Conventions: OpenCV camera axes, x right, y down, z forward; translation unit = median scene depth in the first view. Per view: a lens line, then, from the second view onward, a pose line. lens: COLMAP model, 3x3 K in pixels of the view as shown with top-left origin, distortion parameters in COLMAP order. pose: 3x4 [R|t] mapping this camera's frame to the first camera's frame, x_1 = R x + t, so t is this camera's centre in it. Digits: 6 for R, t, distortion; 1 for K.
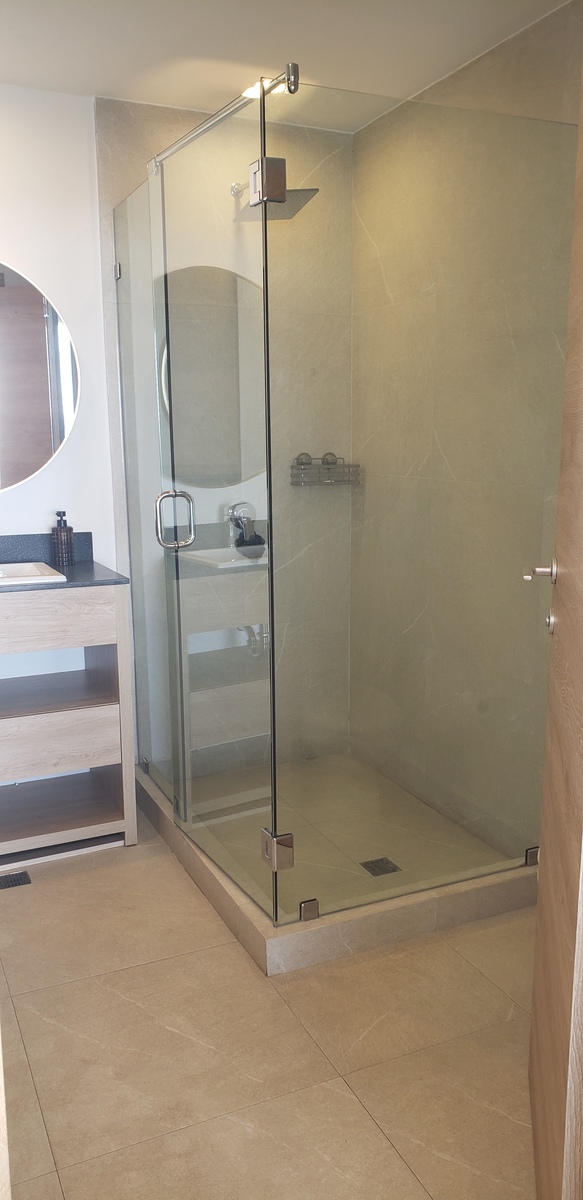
lens RADIAL K [[902.7, 0, 291.5], [0, 902.7, 600.0], [0, 0, 1]] dist [0.001834, 0.000797]
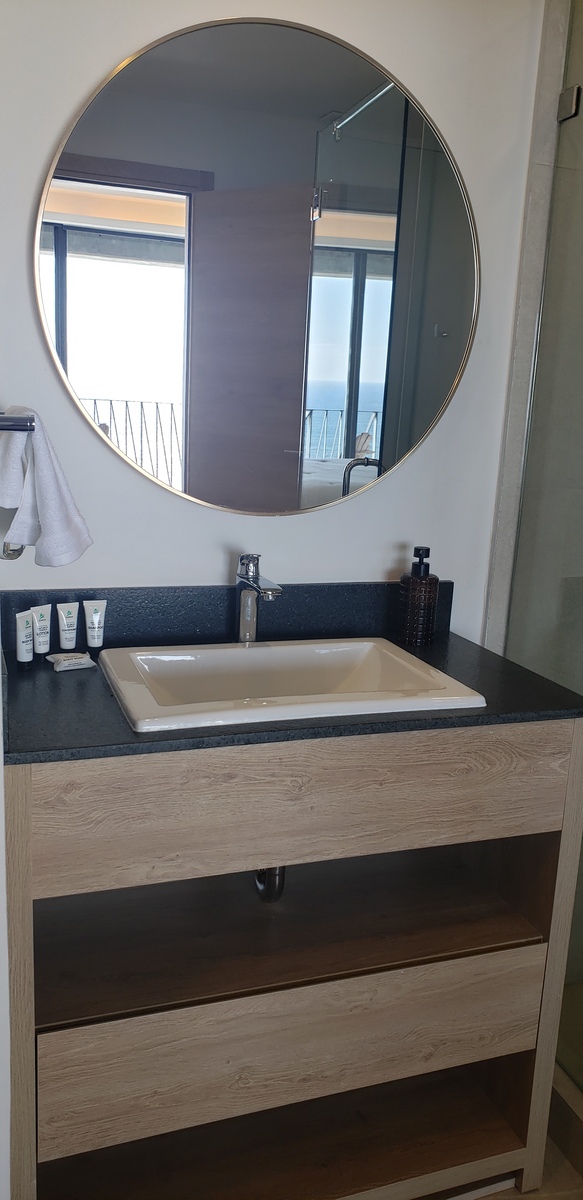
lens RADIAL K [[902.7, 0, 291.5], [0, 902.7, 600.0], [0, 0, 1]] dist [0.001834, 0.000797]
pose [[0.994163, 0.075768, -0.076810, -0.302220], [-0.073269, 0.996703, 0.034861, -0.083401], [0.079198, -0.029030, 0.996436, 0.467538]]
